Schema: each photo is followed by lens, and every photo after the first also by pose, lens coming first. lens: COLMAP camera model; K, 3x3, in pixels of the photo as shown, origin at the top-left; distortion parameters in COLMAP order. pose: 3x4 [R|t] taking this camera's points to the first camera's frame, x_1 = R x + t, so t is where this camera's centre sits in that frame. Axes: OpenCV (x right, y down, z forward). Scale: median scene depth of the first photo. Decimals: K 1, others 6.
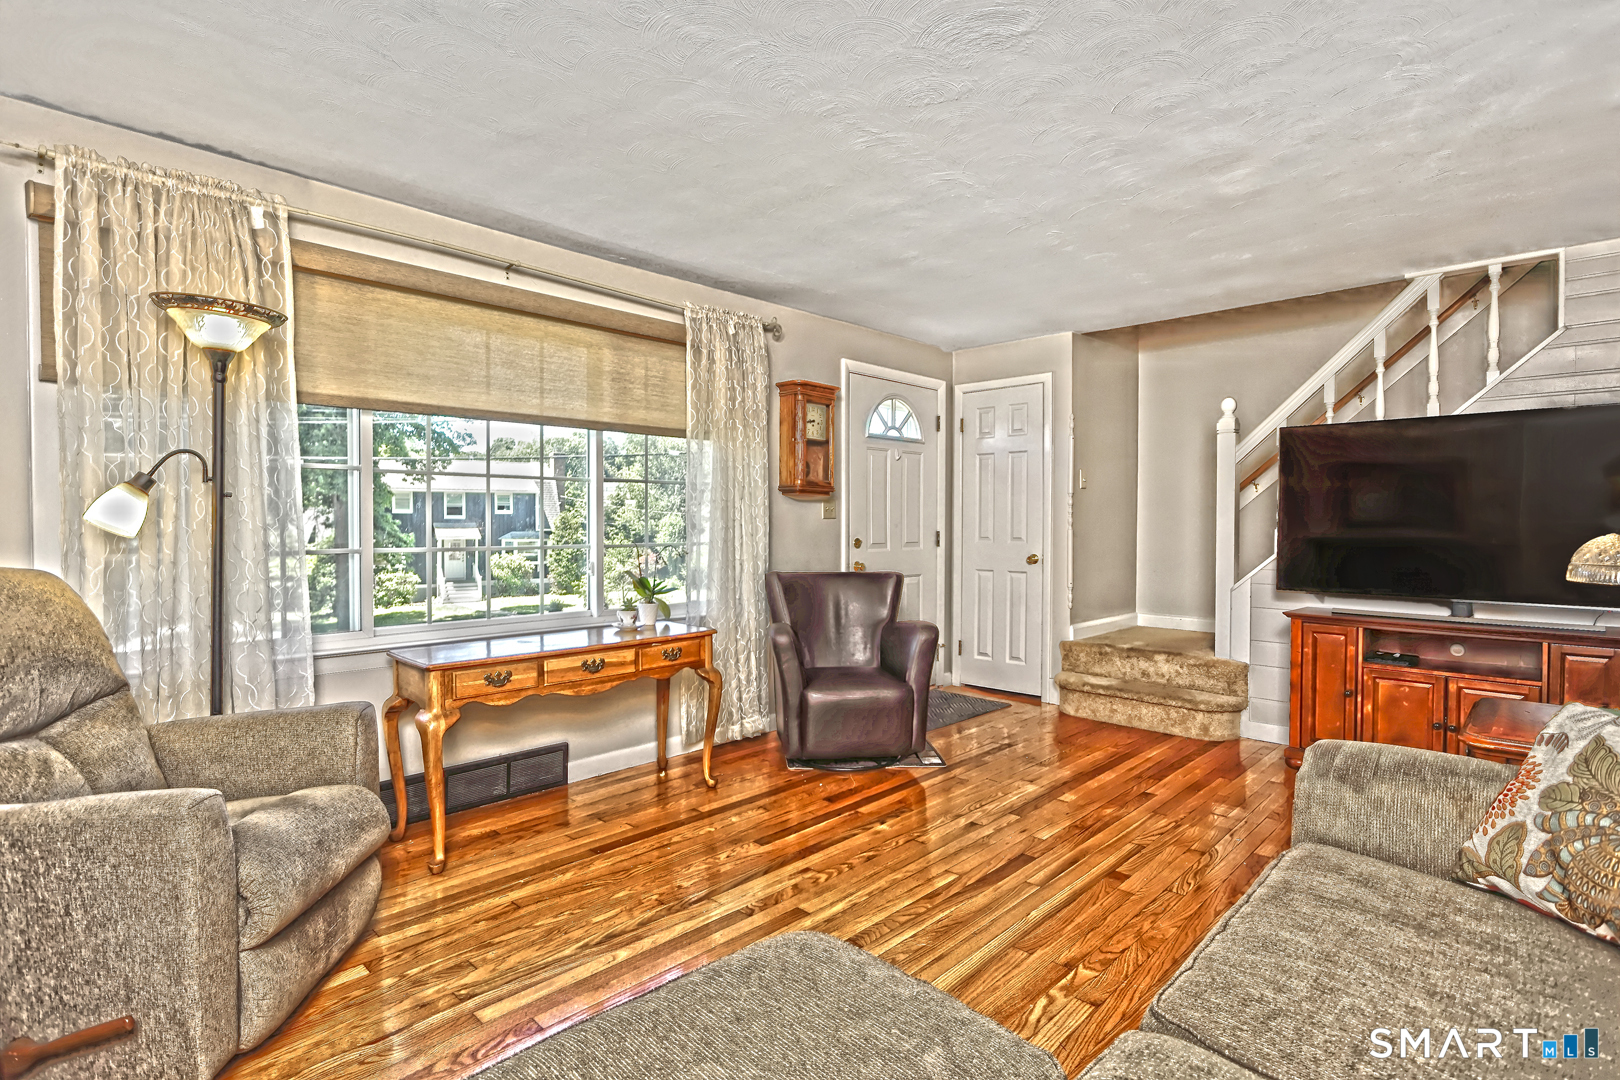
lens RADIAL K [[791.1, 0, 804.6], [0, 791.1, 532.8], [0, 0, 1]] dist [0.001183, 0.000025]
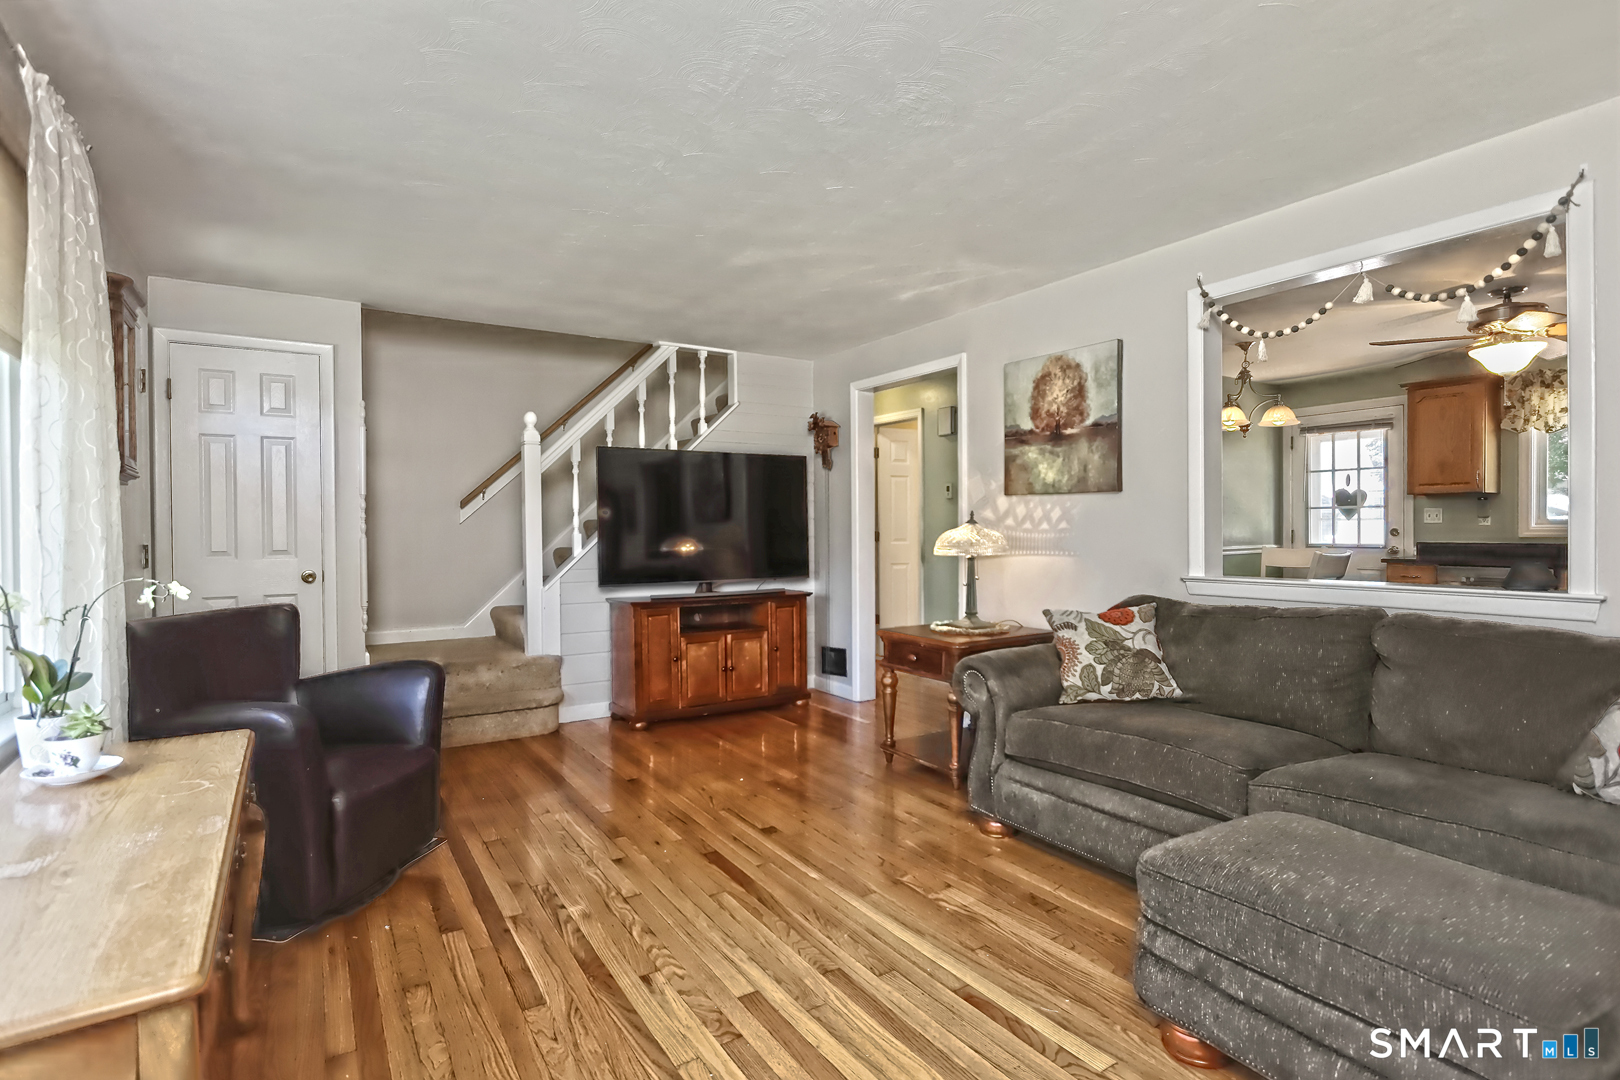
lens RADIAL K [[791.1, 0, 804.6], [0, 791.1, 532.8], [0, 0, 1]] dist [0.001183, 0.000025]
pose [[0.226430, -0.008309, 0.973992, -0.576975], [0.022438, 0.999743, 0.003312, -0.003037], [-0.973769, 0.021105, 0.226558, 0.547023]]
